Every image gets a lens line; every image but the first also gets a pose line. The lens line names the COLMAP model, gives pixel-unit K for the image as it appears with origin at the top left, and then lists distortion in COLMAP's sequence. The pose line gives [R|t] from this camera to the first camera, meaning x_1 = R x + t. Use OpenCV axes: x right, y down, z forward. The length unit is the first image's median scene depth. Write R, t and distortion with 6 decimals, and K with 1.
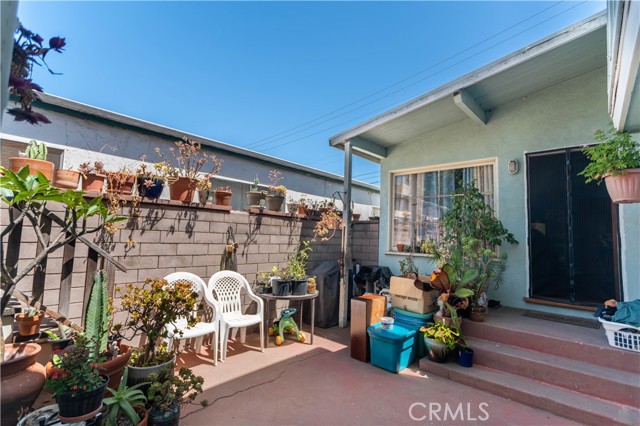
lens RADIAL K [[302.8, 0, 320.2], [0, 302.8, 211.2], [0, 0, 1]] dist [0.000326, -0.000050]
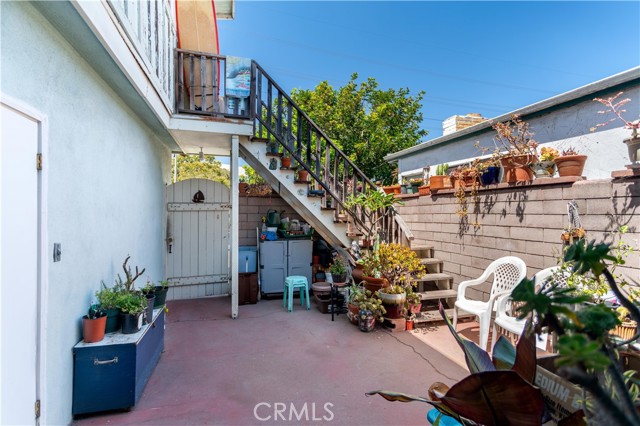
lens RADIAL K [[302.8, 0, 320.6], [0, 302.8, 213.8], [0, 0, 1]] dist [0.000326, -0.000050]
pose [[-0.521227, -0.032178, -0.852811, 0.661015], [0.052161, 0.996220, -0.069469, 0.099456], [0.851823, -0.080692, -0.517578, 0.973781]]
